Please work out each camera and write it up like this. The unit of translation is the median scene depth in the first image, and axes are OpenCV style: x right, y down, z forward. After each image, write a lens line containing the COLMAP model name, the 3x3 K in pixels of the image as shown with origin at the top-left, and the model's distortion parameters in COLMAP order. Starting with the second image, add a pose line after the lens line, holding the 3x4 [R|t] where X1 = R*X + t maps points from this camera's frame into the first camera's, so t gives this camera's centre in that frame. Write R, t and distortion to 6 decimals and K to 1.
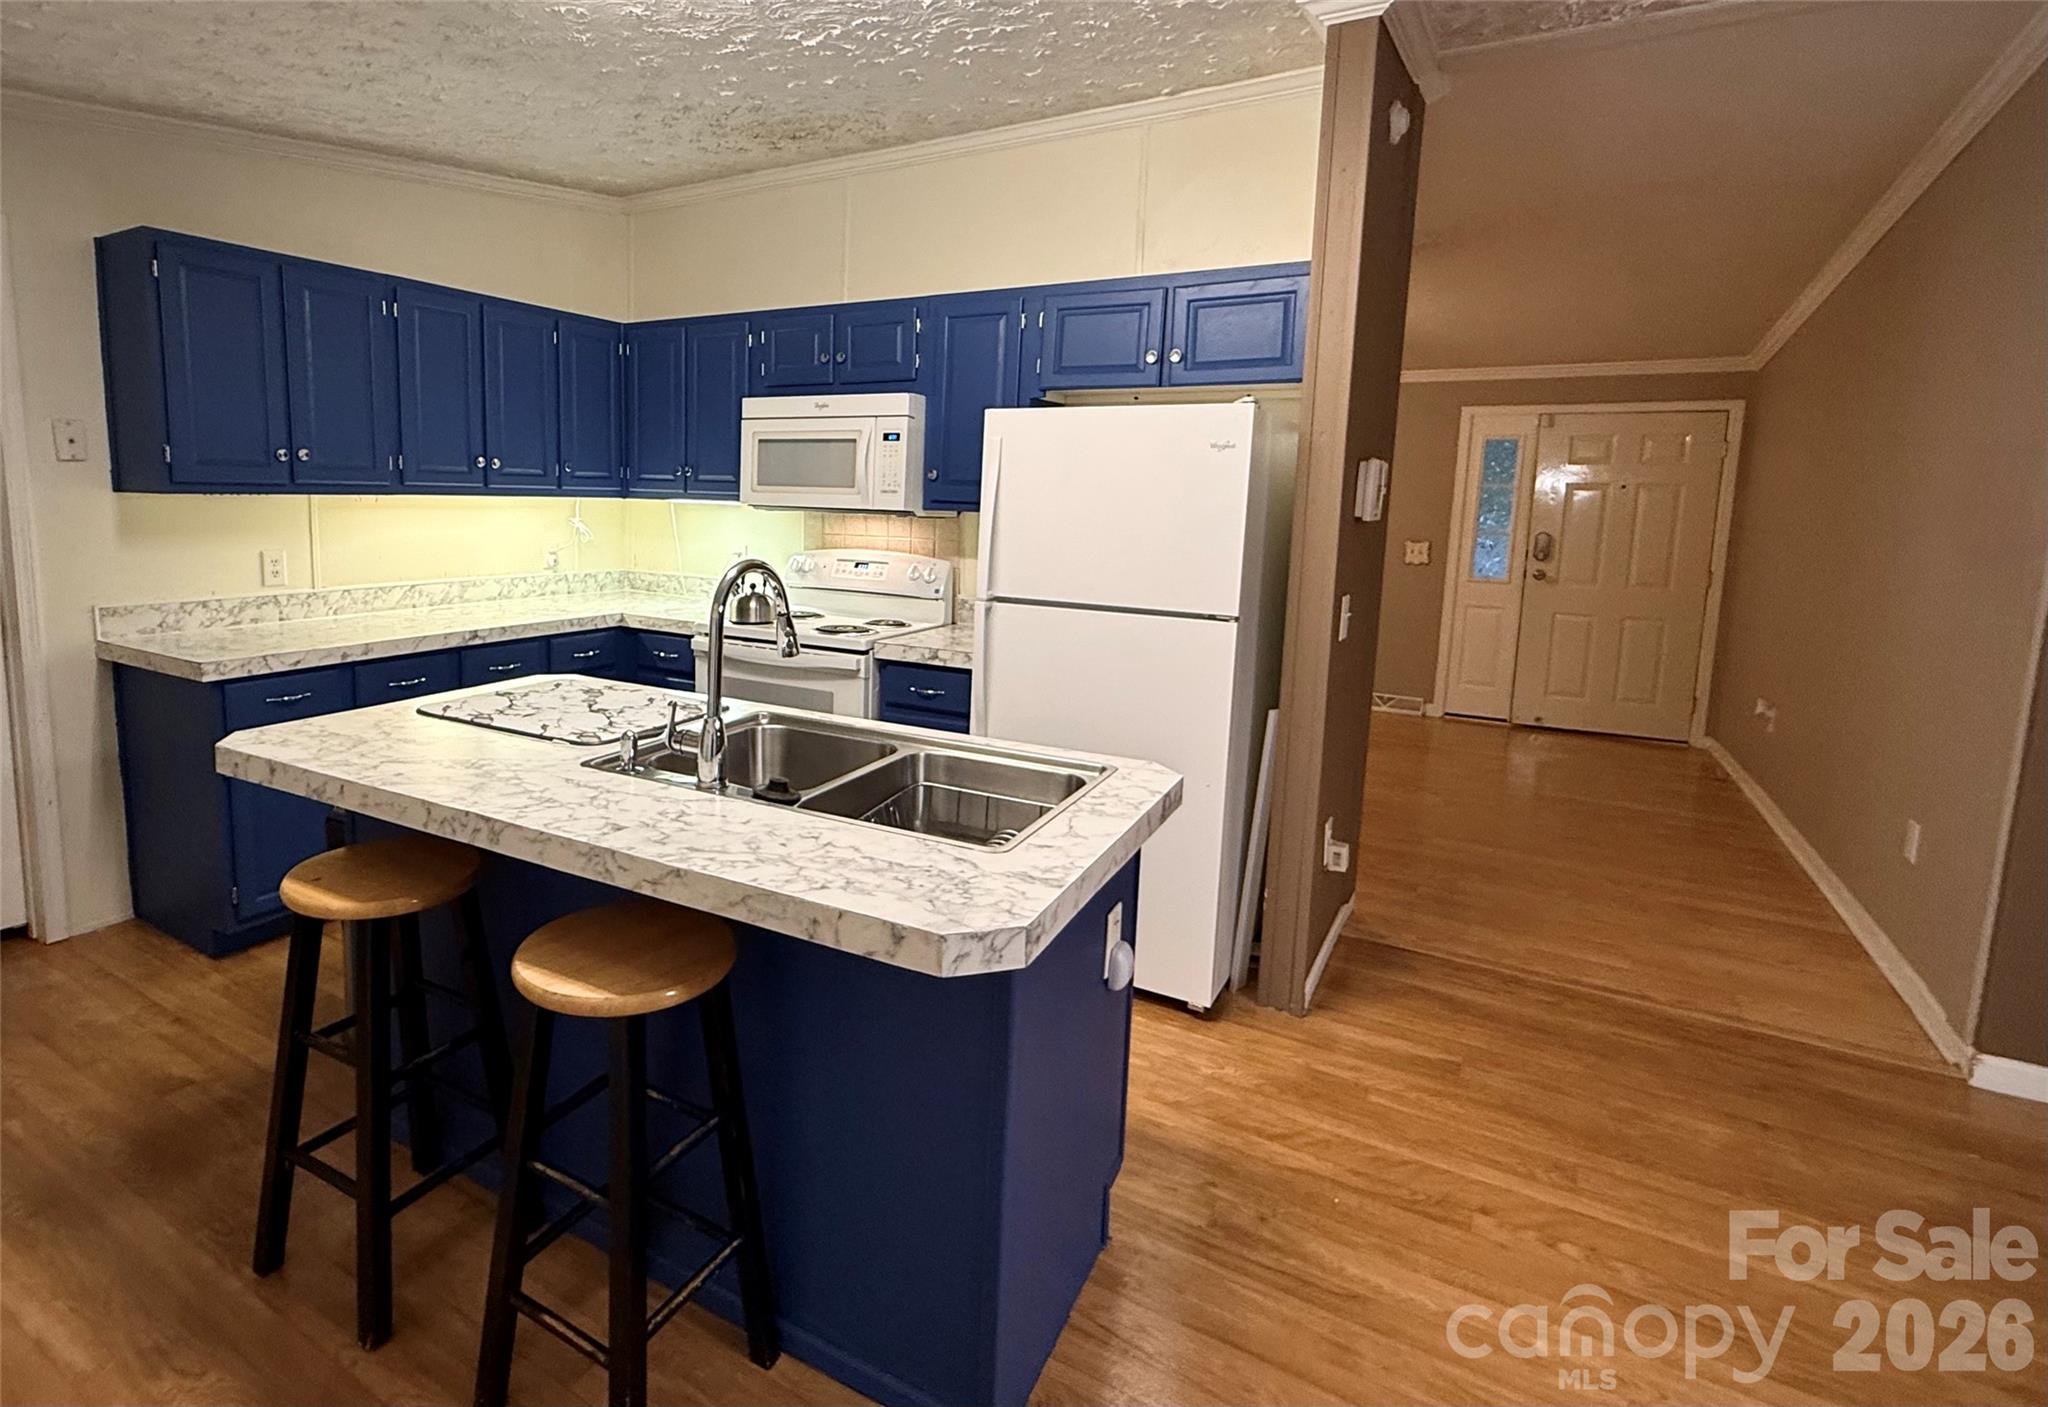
lens RADIAL K [[1032.8, 0, 873.9], [0, 1032.8, 622.8], [0, 0, 1]] dist [-0.002427, -0.000484]
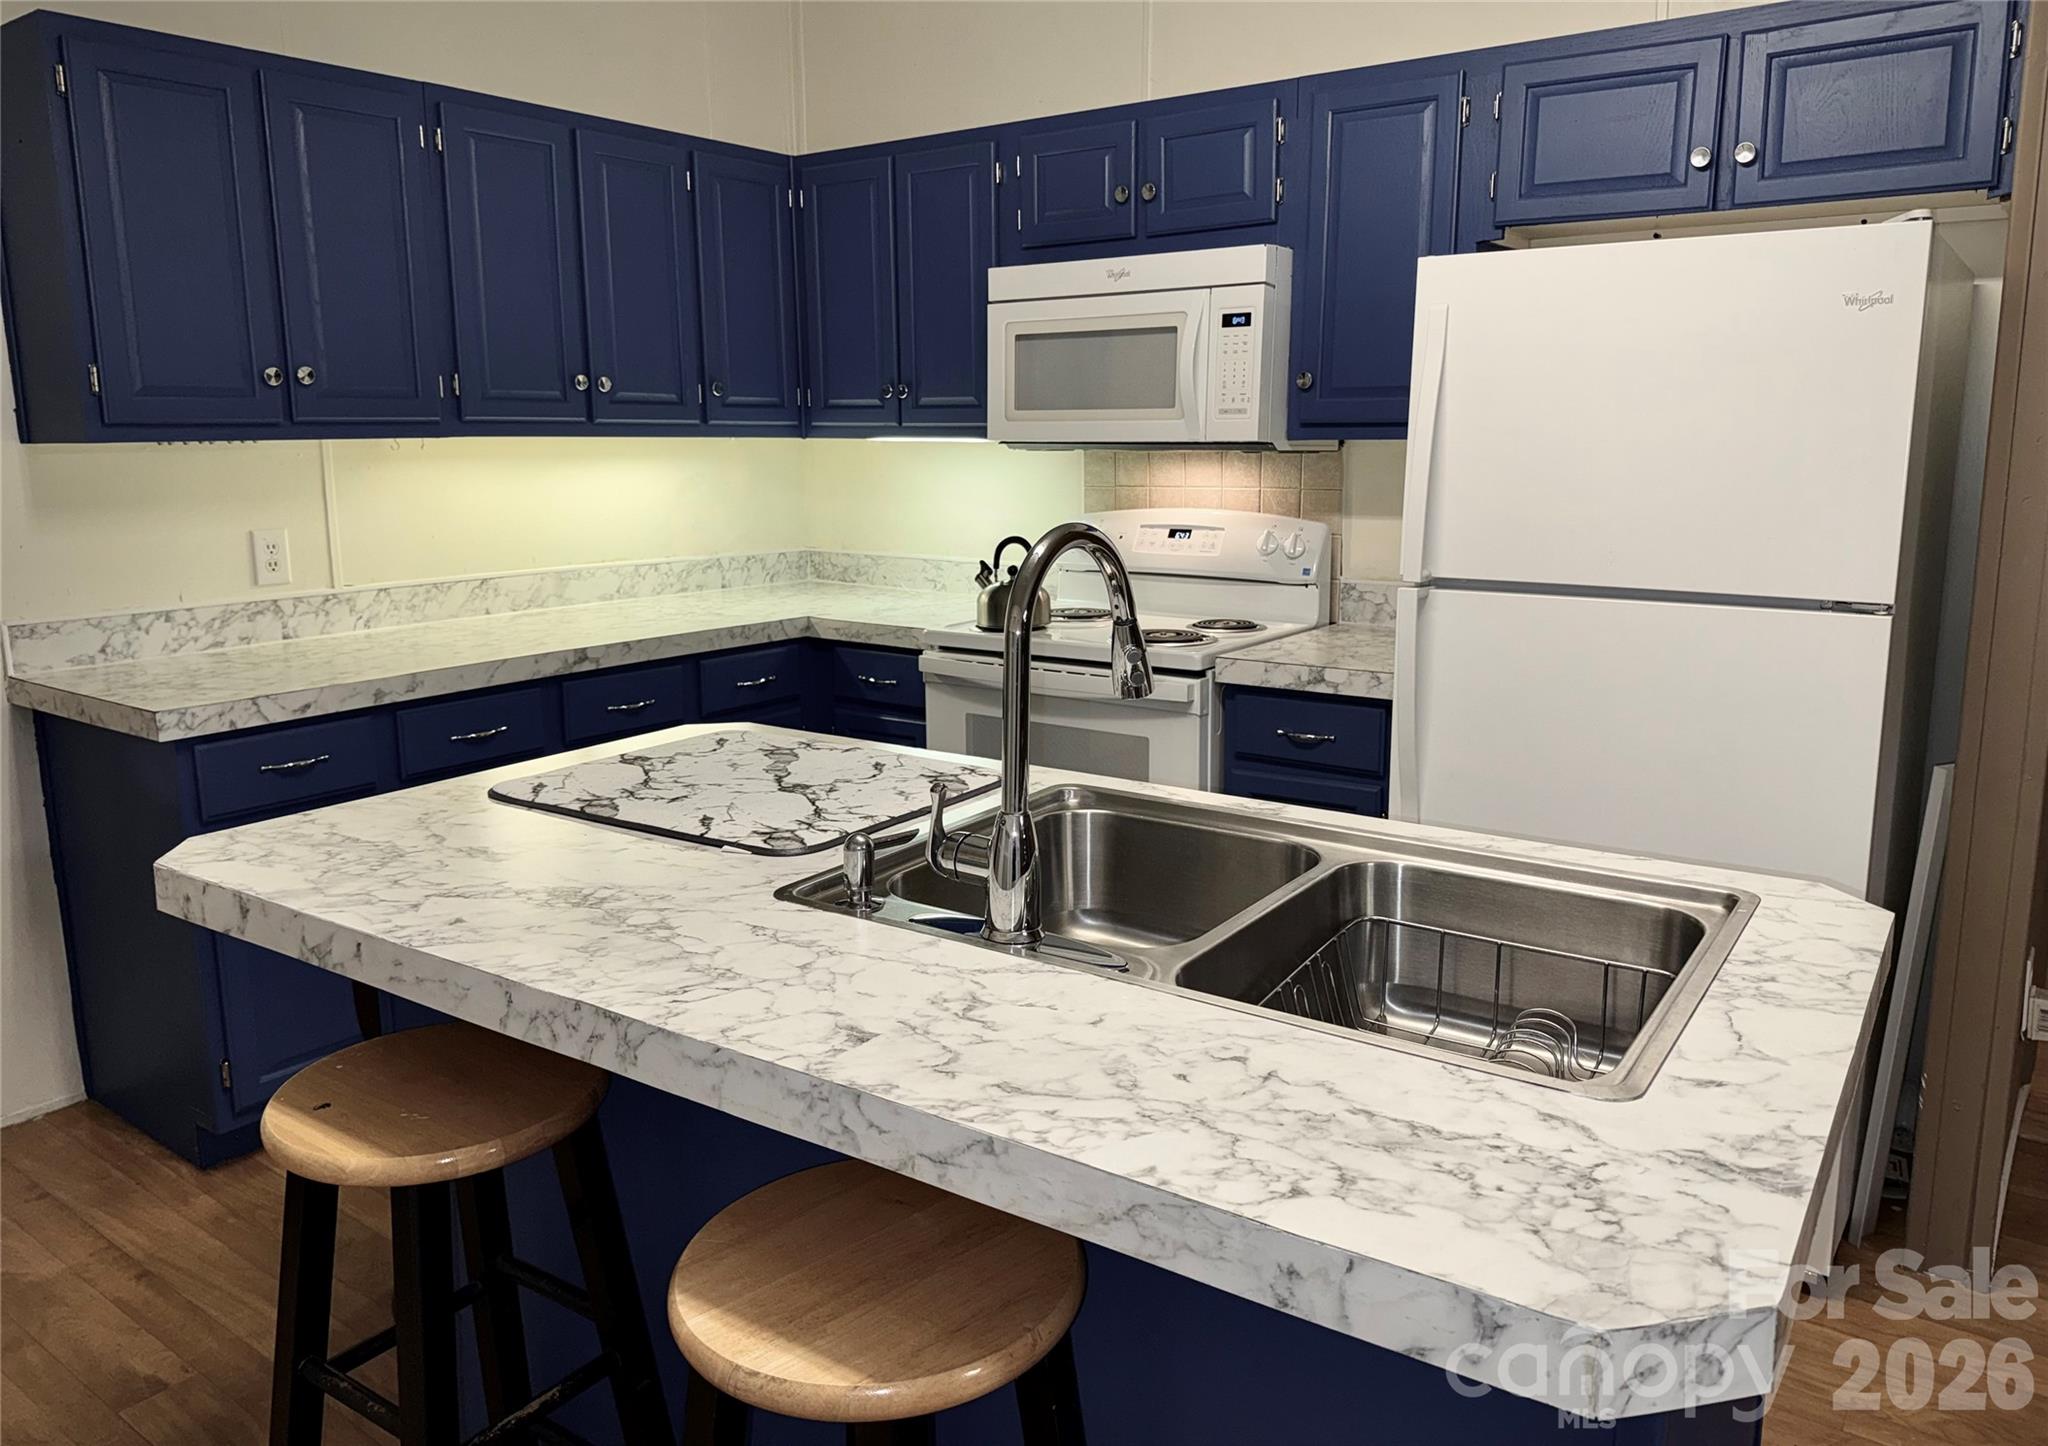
lens RADIAL K [[1457.2, 0, 1026.7], [0, 1457.2, 685.9], [0, 0, 1]] dist [0.088011, -0.134349]
pose [[0.996994, -0.015991, -0.075809, -0.064619], [0.019496, 0.998764, 0.045724, -0.008291], [0.074984, -0.047064, 0.996073, 0.169067]]
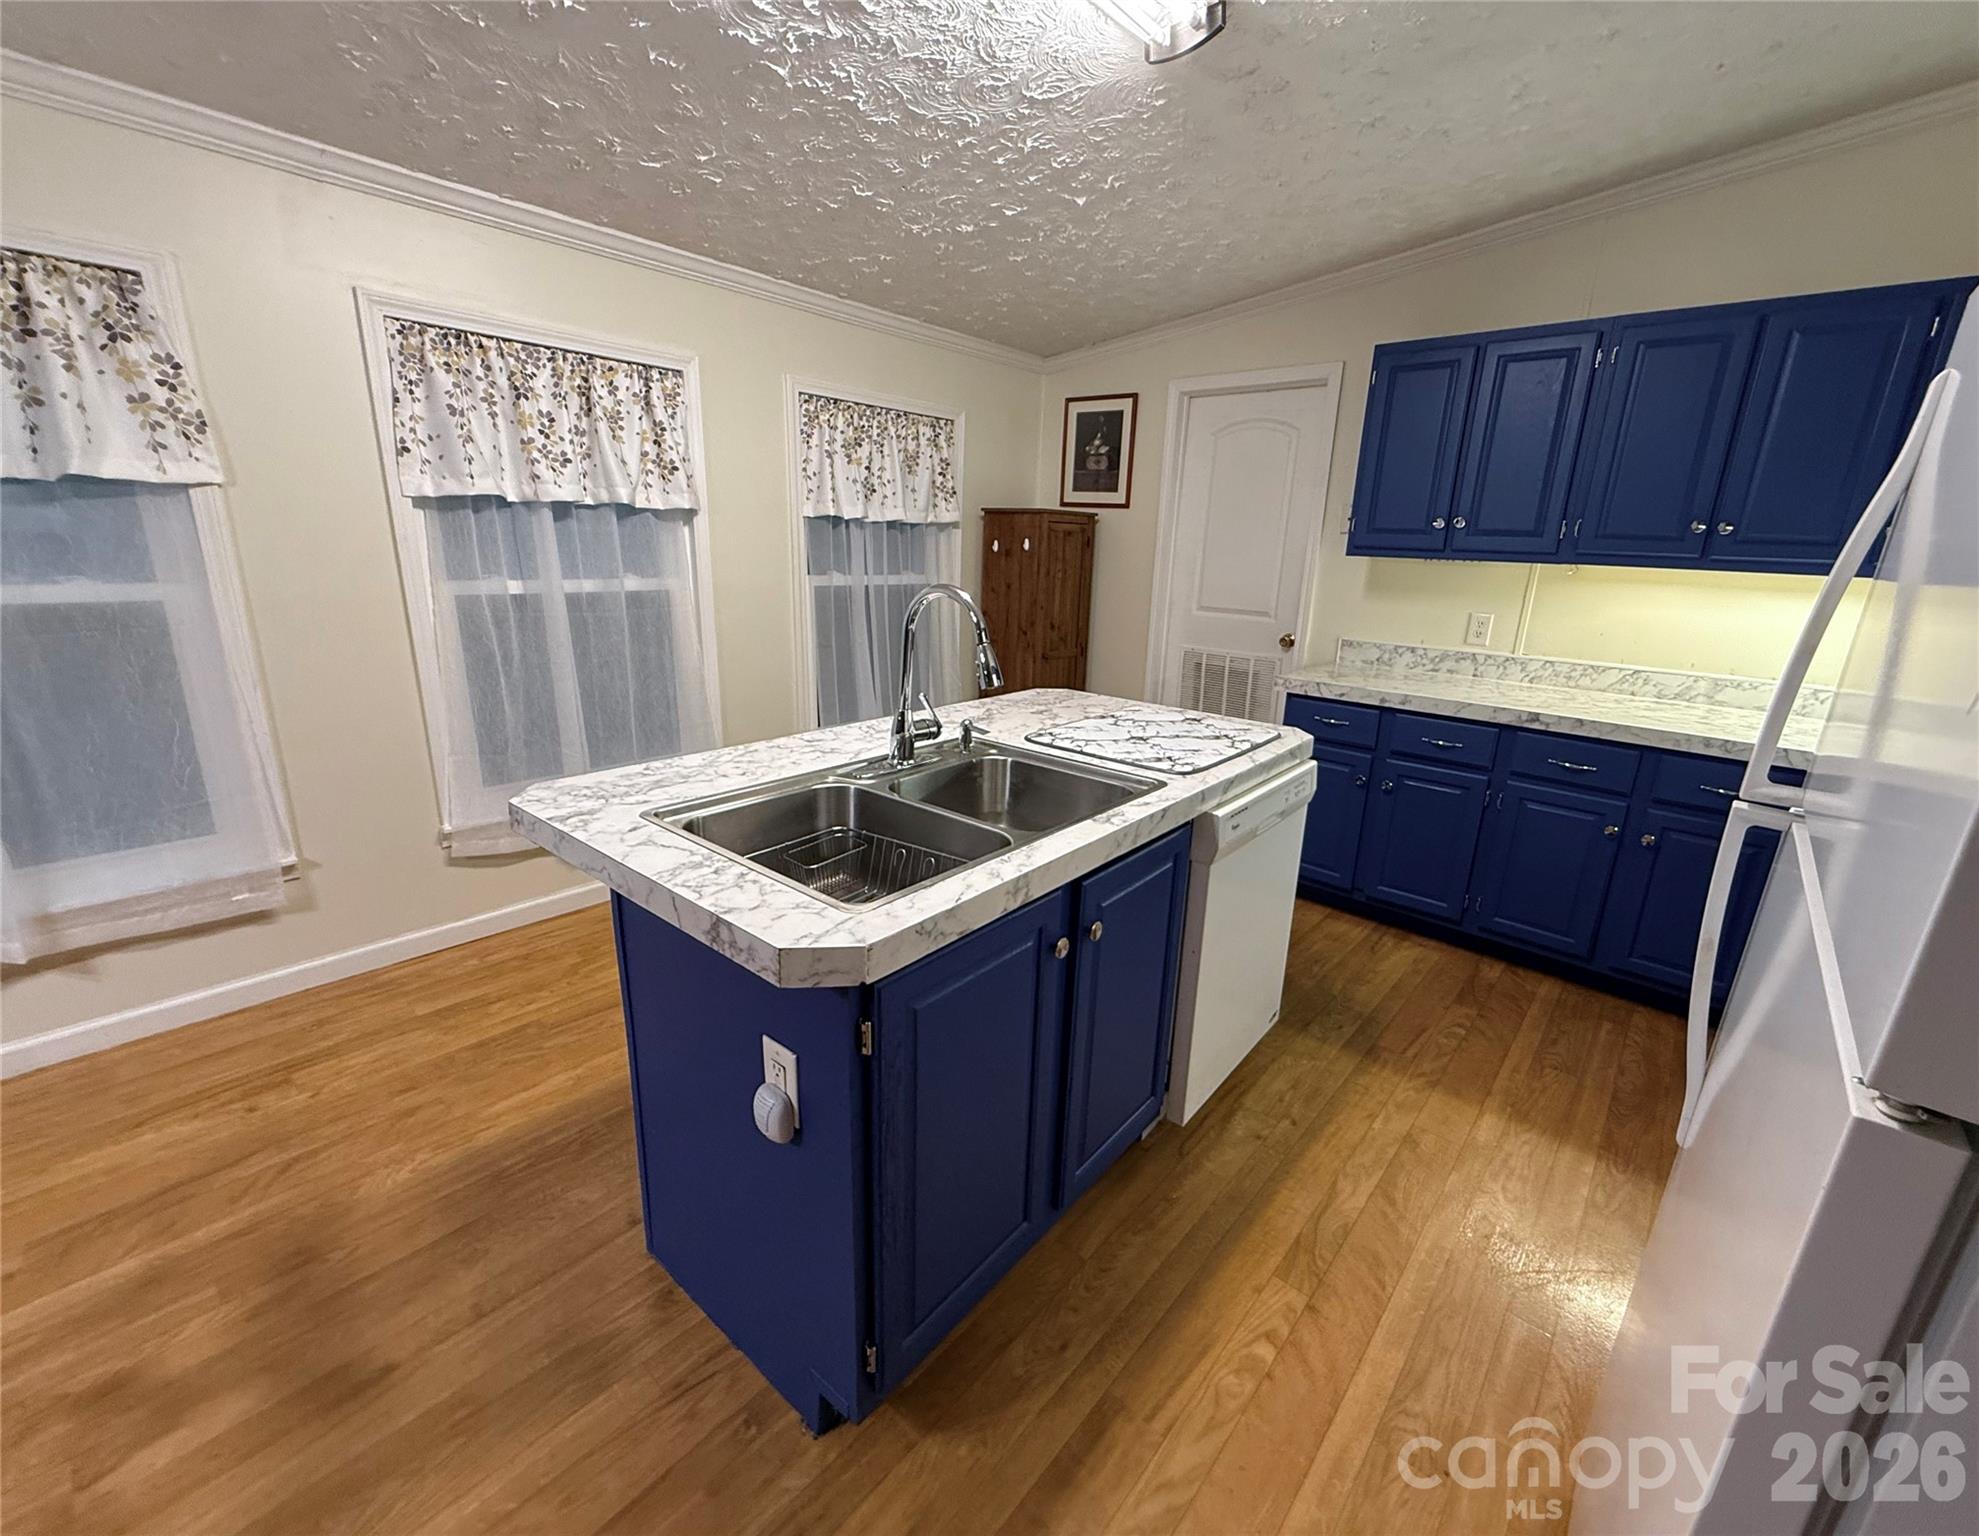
lens RADIAL K [[806.8, 0, 989.5], [0, 806.8, 768.0], [0, 0, 1]] dist [-0.003518, -0.000247]
pose [[-0.167153, 0.244389, -0.955162, 0.558413], [-0.164021, 0.948398, 0.271362, -0.087320], [0.972192, 0.202026, -0.118443, 0.895036]]
